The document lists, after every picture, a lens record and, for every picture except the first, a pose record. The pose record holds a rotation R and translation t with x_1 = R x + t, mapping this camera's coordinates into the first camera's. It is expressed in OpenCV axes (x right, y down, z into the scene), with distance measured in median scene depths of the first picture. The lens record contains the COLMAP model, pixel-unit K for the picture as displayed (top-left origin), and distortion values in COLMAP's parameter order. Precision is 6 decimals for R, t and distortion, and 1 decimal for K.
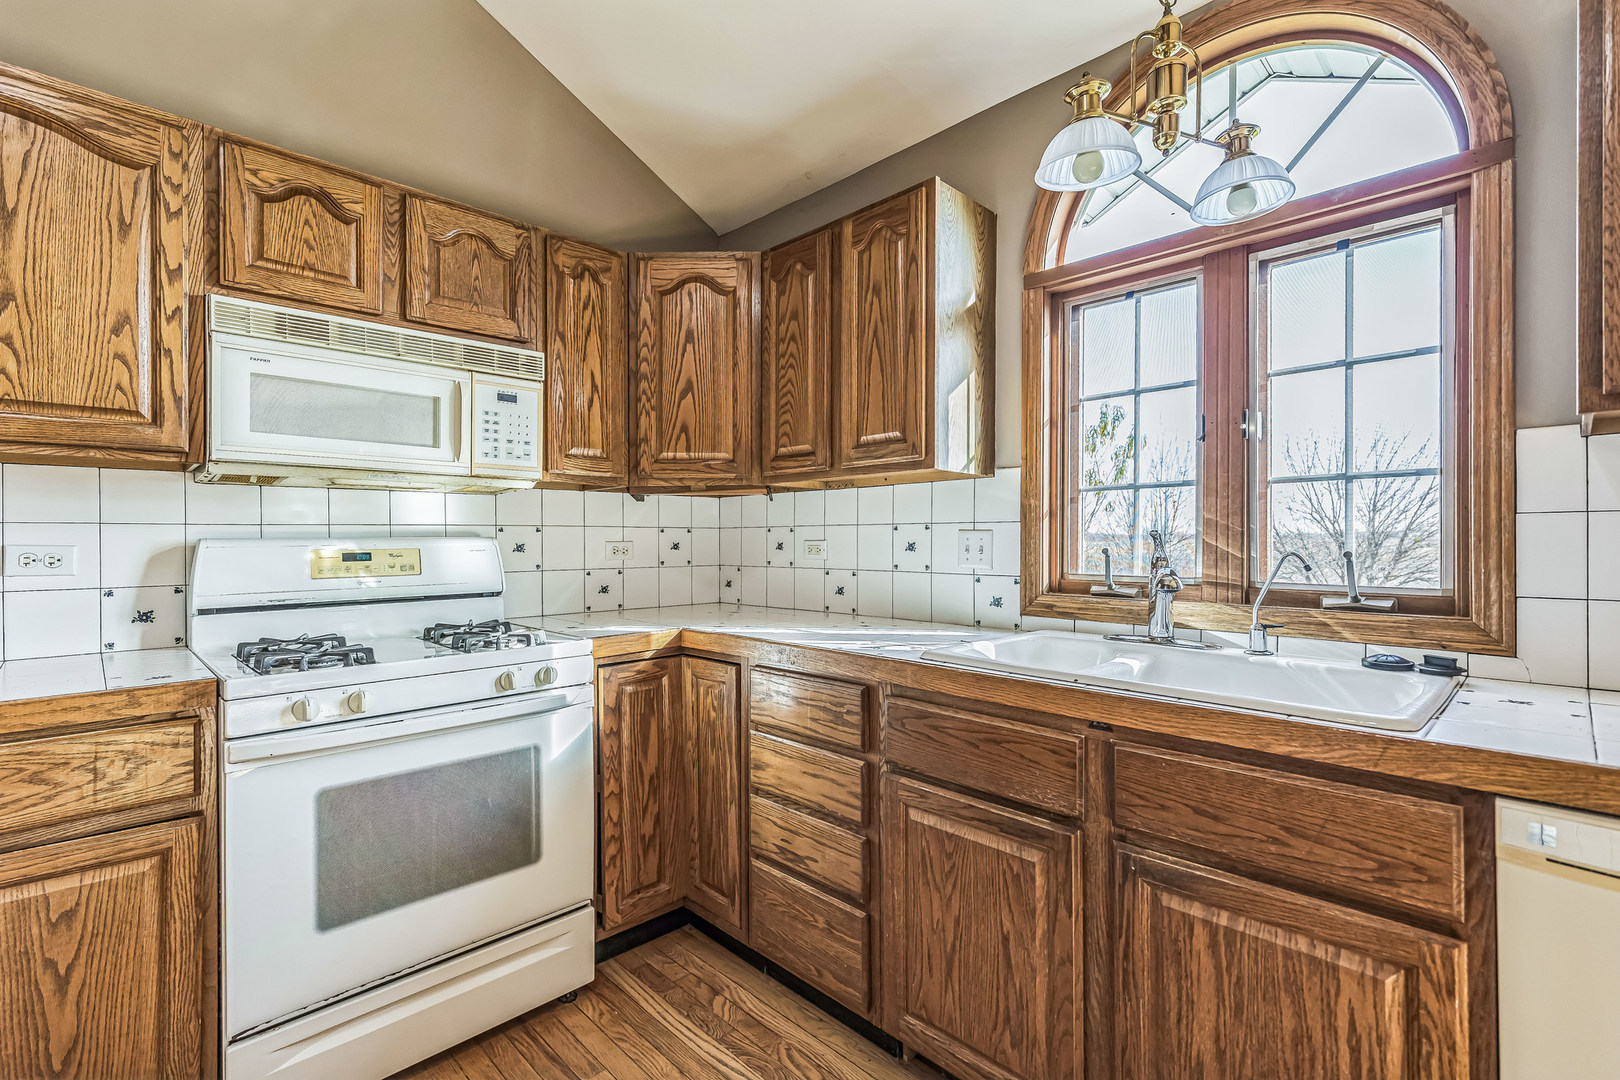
lens RADIAL K [[732.3, 0, 801.2], [0, 732.3, 539.2], [0, 0, 1]] dist [0.011184, -0.001304]
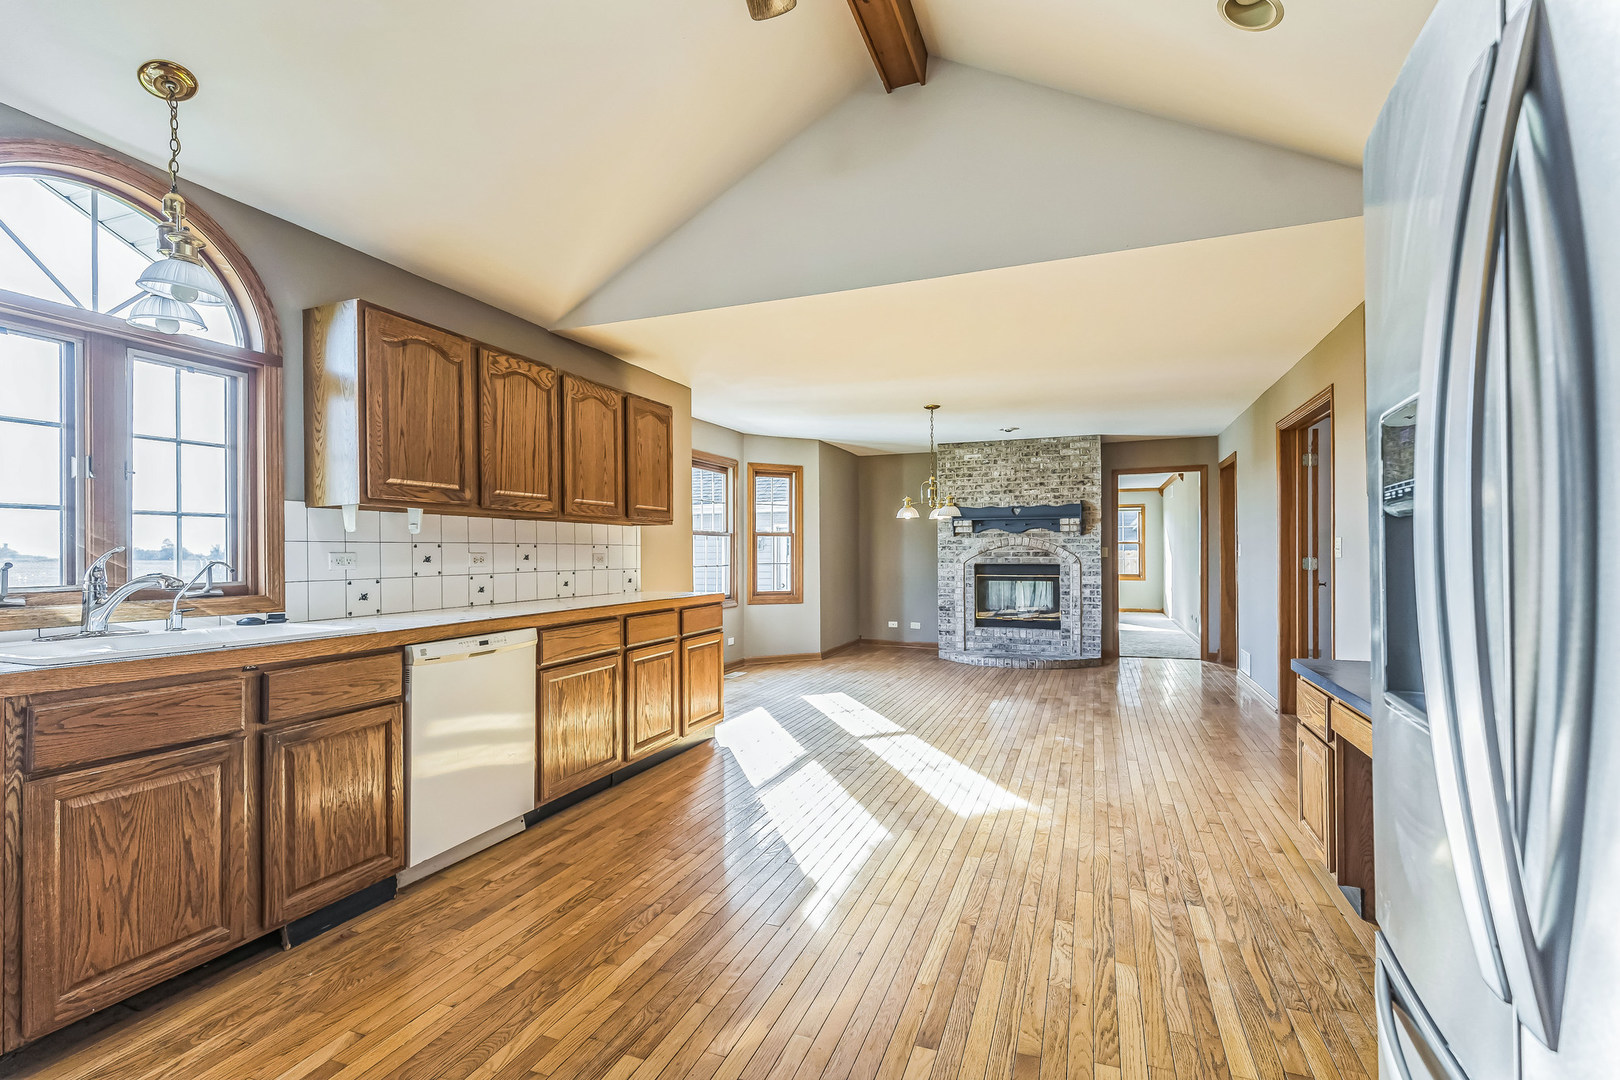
lens RADIAL K [[732.3, 0, 803.9], [0, 732.3, 551.8], [0, 0, 1]] dist [0.011184, -0.001304]
pose [[-0.416452, 0.008656, 0.909116, -1.184605], [0.003056, 0.999962, -0.008121, 0.011390], [-0.909153, -0.000604, -0.416463, 0.428832]]
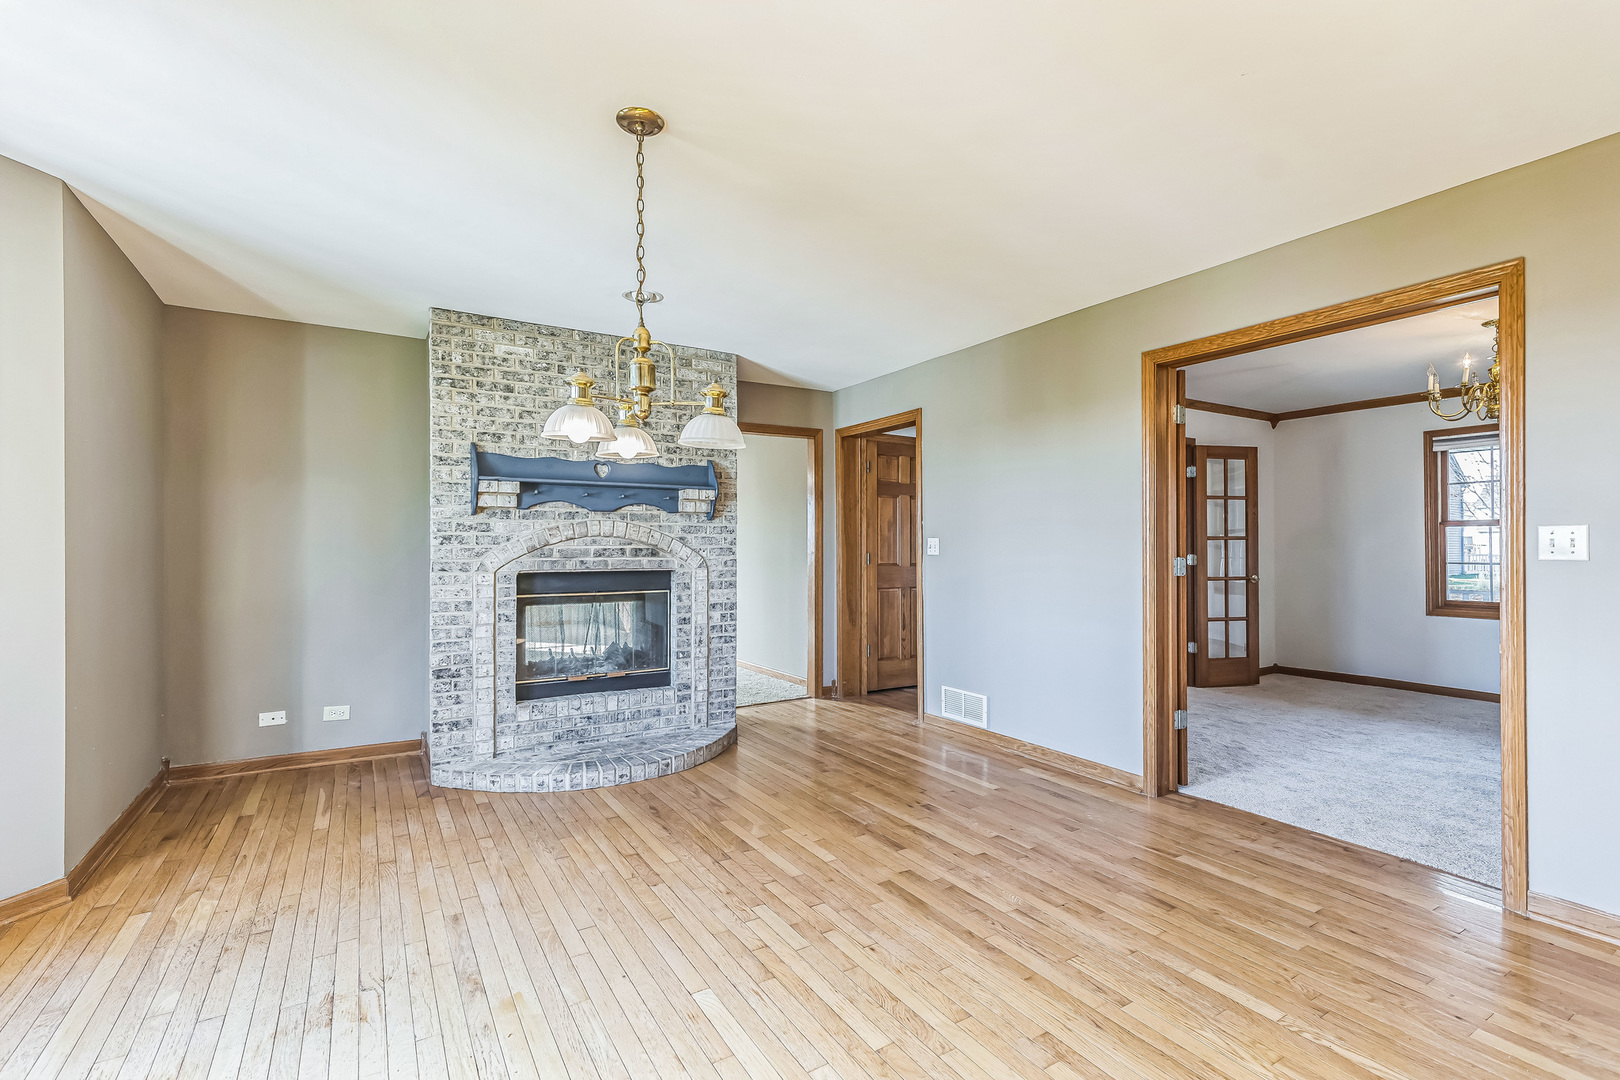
lens RADIAL K [[732.3, 0, 814.2], [0, 732.3, 541.9], [0, 0, 1]] dist [0.011184, -0.001304]
pose [[-0.977774, 0.008606, 0.209487, 1.199374], [0.006259, 0.999910, -0.011866, -0.009131], [-0.209570, -0.010292, -0.977739, -0.473548]]
